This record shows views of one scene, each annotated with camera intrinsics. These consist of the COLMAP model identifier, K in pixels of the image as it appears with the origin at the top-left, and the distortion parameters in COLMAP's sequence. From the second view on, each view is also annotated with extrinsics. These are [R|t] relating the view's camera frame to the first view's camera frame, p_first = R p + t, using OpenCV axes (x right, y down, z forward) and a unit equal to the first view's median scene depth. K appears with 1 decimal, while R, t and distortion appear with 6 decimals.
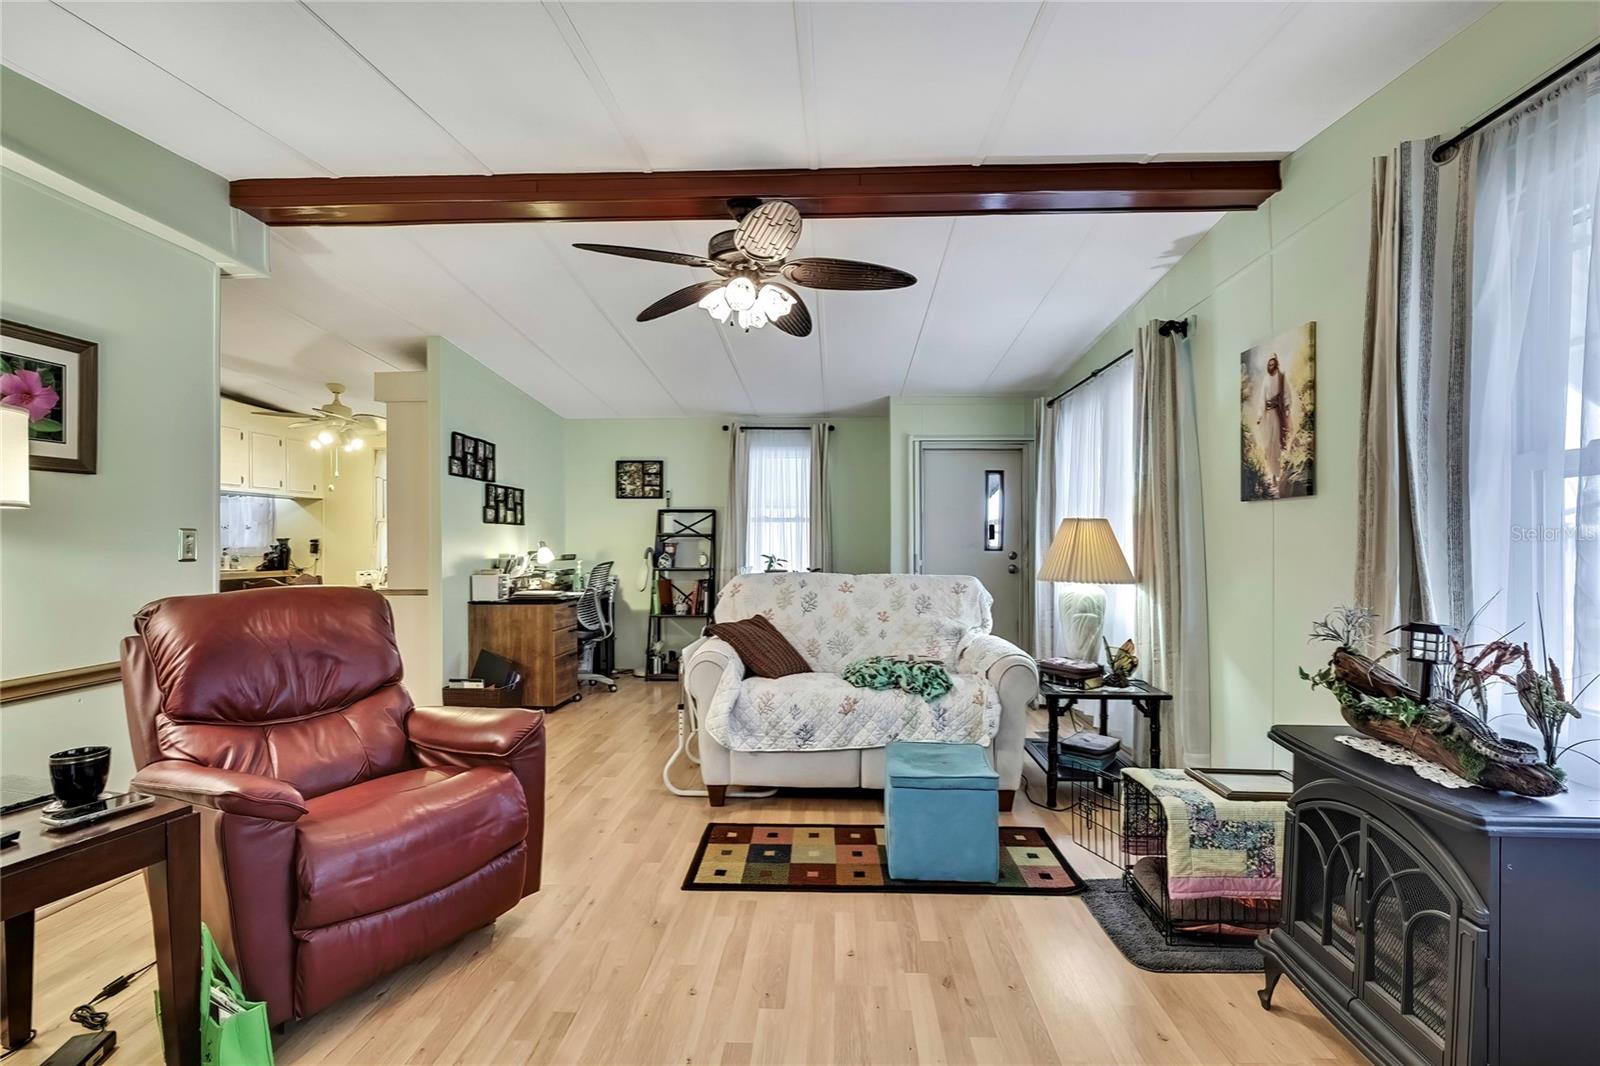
lens RADIAL K [[689.0, 0, 816.7], [0, 689.0, 531.2], [0, 0, 1]] dist [-0.003410, -0.000065]
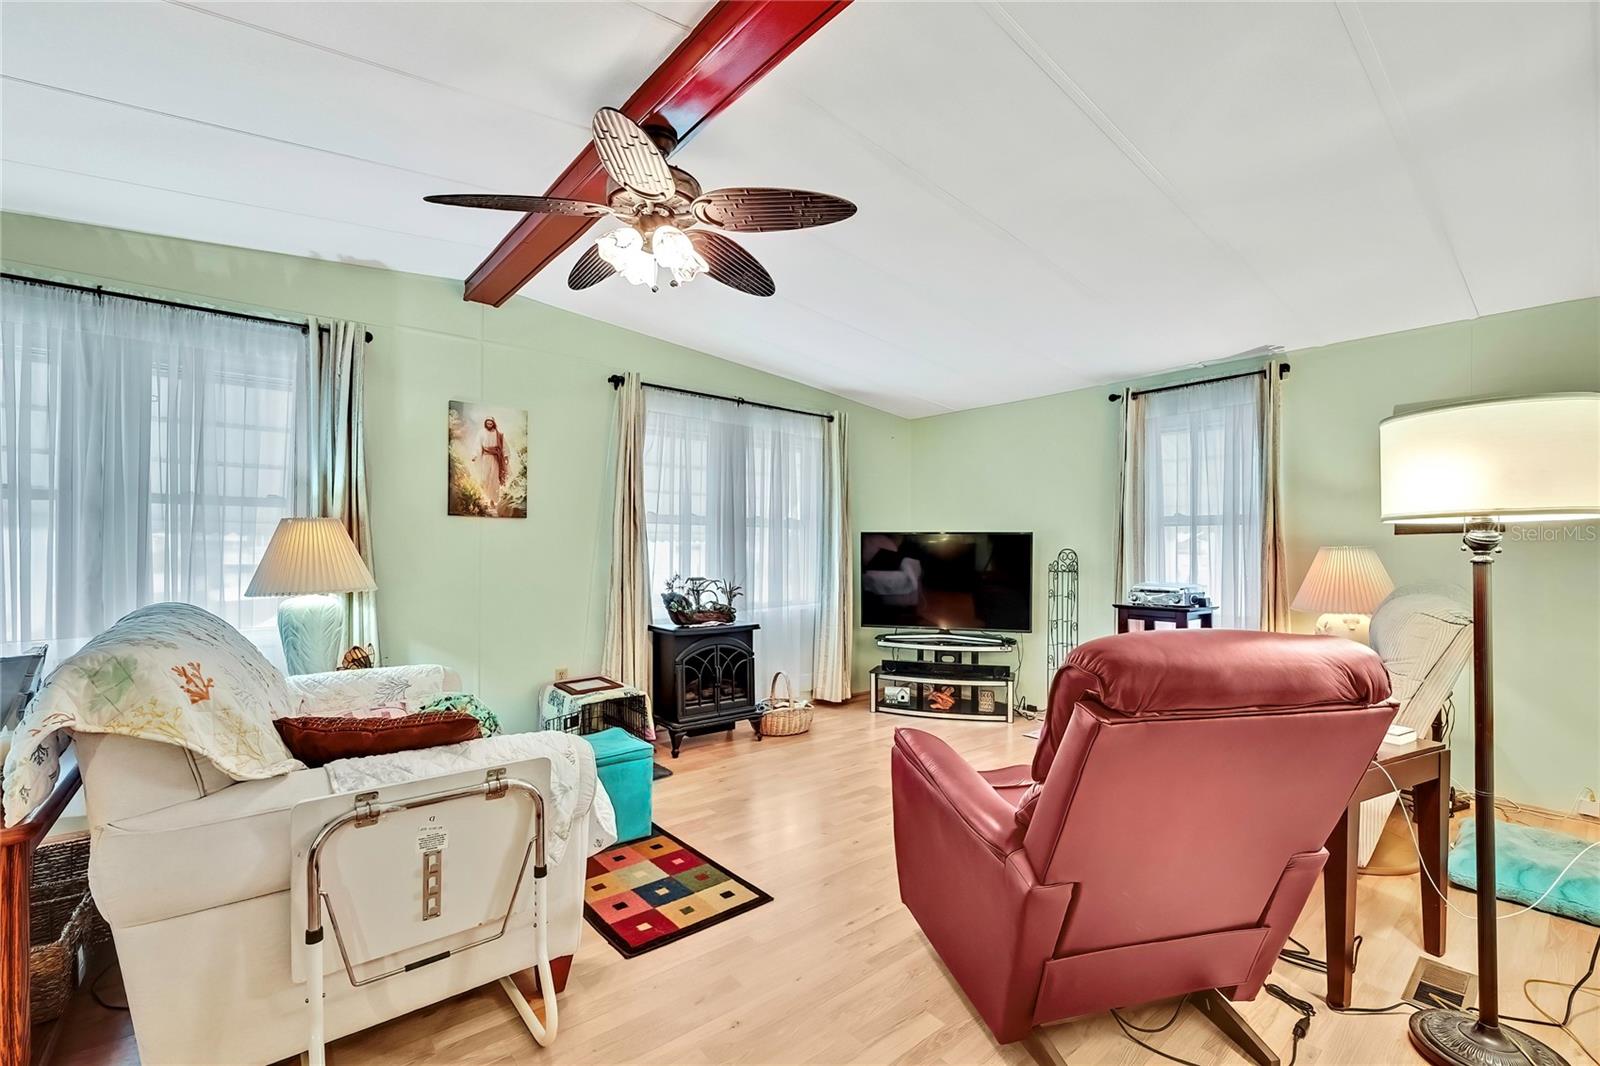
lens RADIAL K [[689.0, 0, 816.7], [0, 689.0, 531.2], [0, 0, 1]] dist [-0.003410, -0.000065]
pose [[-0.676546, 0.009448, 0.736340, -0.878053], [-0.022616, 0.999179, -0.033599, 0.016760], [-0.736053, -0.039384, -0.675777, 1.477109]]
